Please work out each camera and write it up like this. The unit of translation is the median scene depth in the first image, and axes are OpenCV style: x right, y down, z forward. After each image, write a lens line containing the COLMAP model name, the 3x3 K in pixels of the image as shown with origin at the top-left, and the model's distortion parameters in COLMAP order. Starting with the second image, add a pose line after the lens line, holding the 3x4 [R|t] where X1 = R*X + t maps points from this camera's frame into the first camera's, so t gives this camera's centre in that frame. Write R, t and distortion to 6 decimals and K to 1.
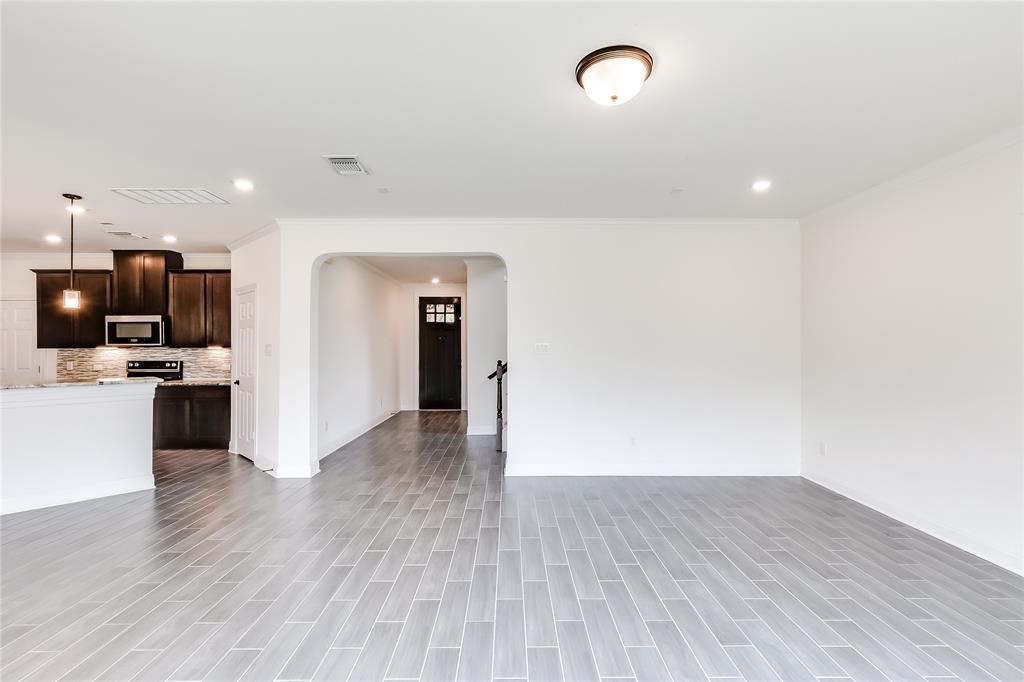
lens RADIAL K [[461.8, 0, 513.5], [0, 461.8, 341.8], [0, 0, 1]] dist [0.005940, -0.000128]
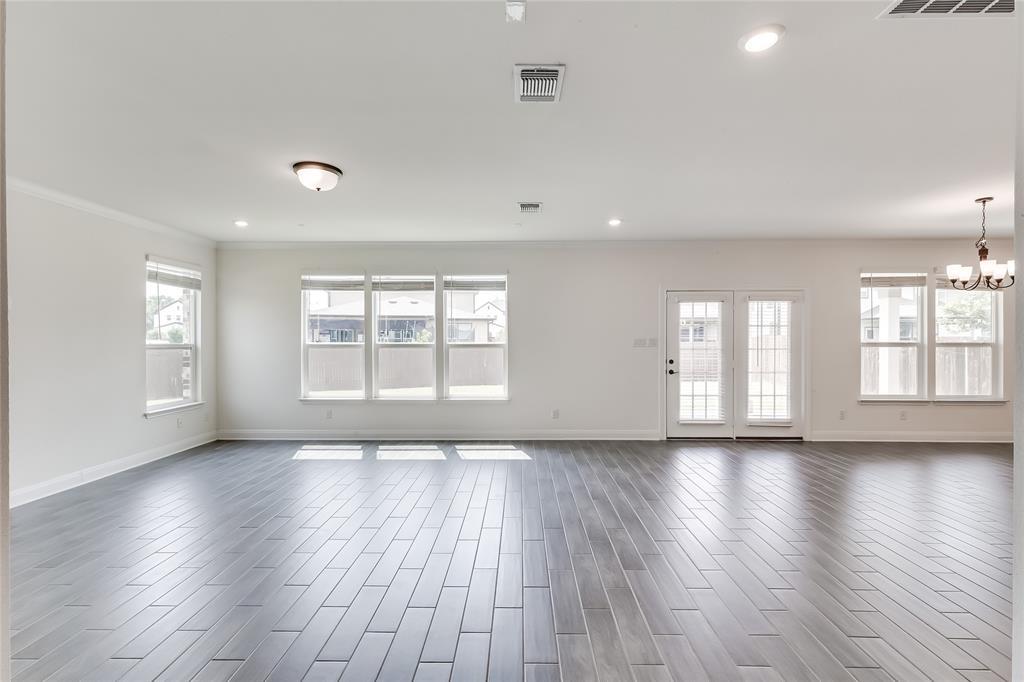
lens RADIAL K [[461.8, 0, 513.5], [0, 461.8, 341.8], [0, 0, 1]] dist [0.005940, -0.000128]
pose [[-0.999659, 0.001784, 0.026041, -0.184219], [0.001757, 0.999998, -0.001071, 0.006511], [-0.026043, -0.001025, -0.999660, 0.934366]]
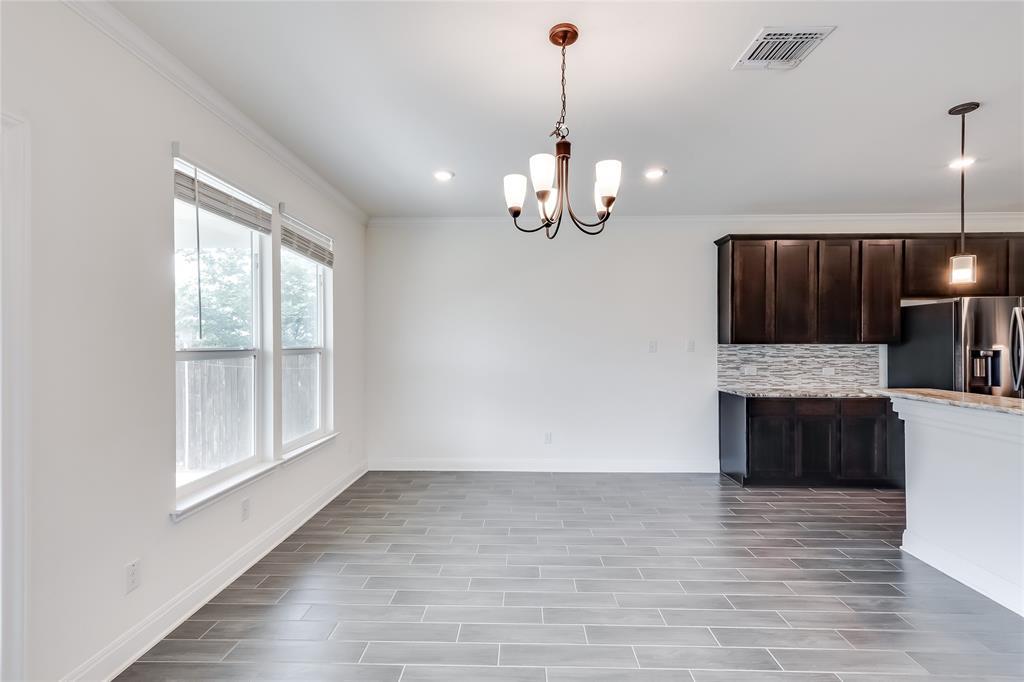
lens RADIAL K [[467.2, 0, 512.7], [0, 467.2, 342.7], [0, 0, 1]] dist [0.002147, -0.000705]
pose [[-0.032889, 0.001119, -0.999458, -0.551103], [0.007174, 0.999974, 0.000884, 0.004278], [0.999433, -0.007141, -0.032896, 0.194636]]
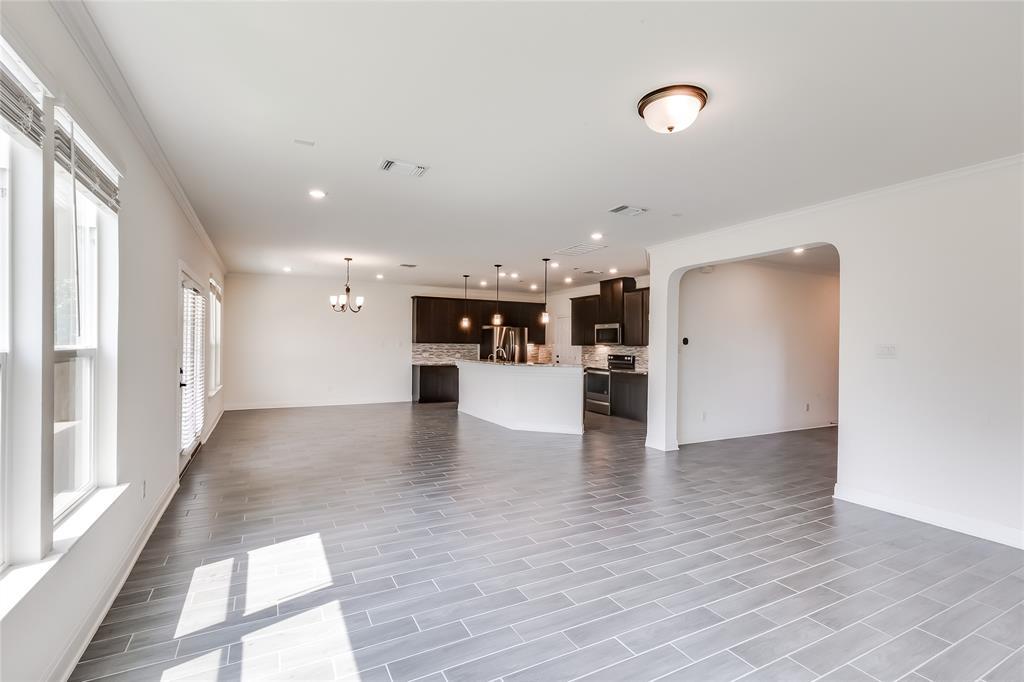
lens RADIAL K [[471.9, 0, 516.5], [0, 471.9, 344.1], [0, 0, 1]] dist [0.000534, -0.000024]
pose [[0.463810, 0.008032, -0.885898, 0.383160], [-0.005961, 0.999965, 0.005945, 0.000306], [0.885914, 0.002524, 0.463842, 0.044833]]
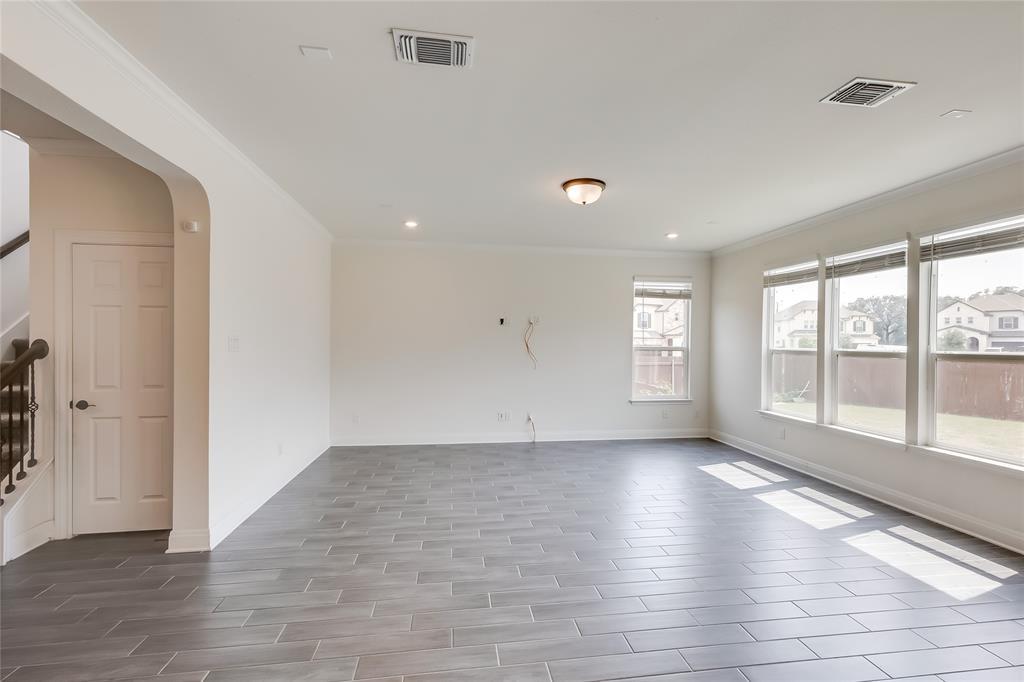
lens RADIAL K [[471.9, 0, 516.5], [0, 471.9, 344.1], [0, 0, 1]] dist [0.000534, -0.000024]
pose [[-0.124930, -0.004685, 0.992154, -0.547583], [-0.013759, 0.999901, 0.002989, 0.003491], [-0.992070, -0.013277, -0.124982, 0.524480]]
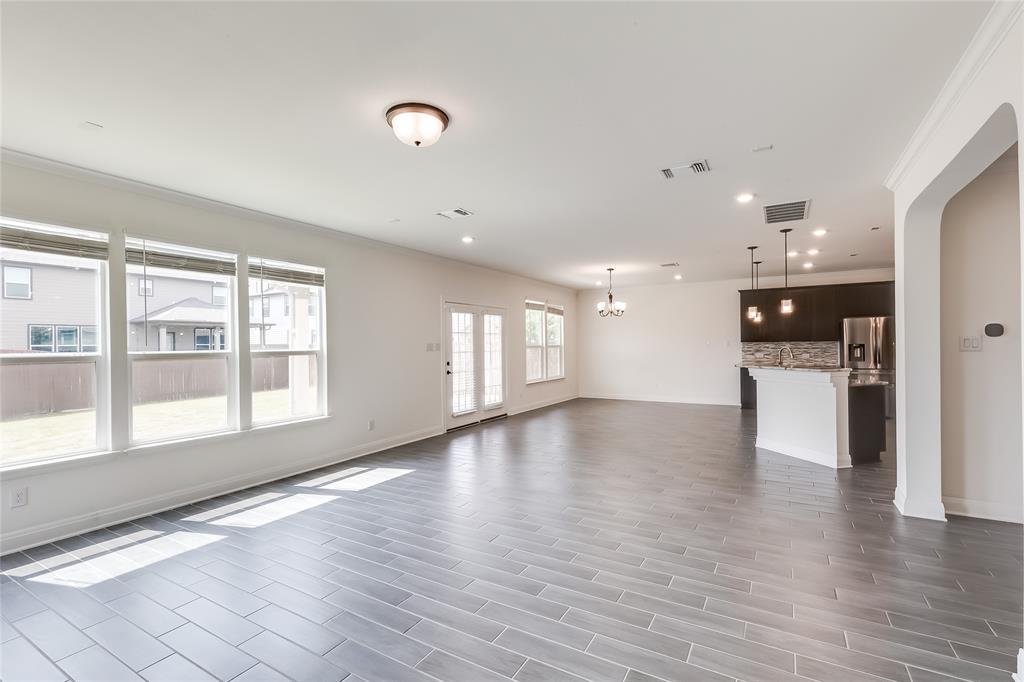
lens RADIAL K [[467.2, 0, 512.7], [0, 467.2, 342.7], [0, 0, 1]] dist [0.002147, -0.000705]
pose [[-0.511881, 0.004560, -0.859044, 0.412775], [0.016919, 0.999845, -0.004774, 0.005605], [0.858890, -0.016978, -0.511879, 0.657030]]
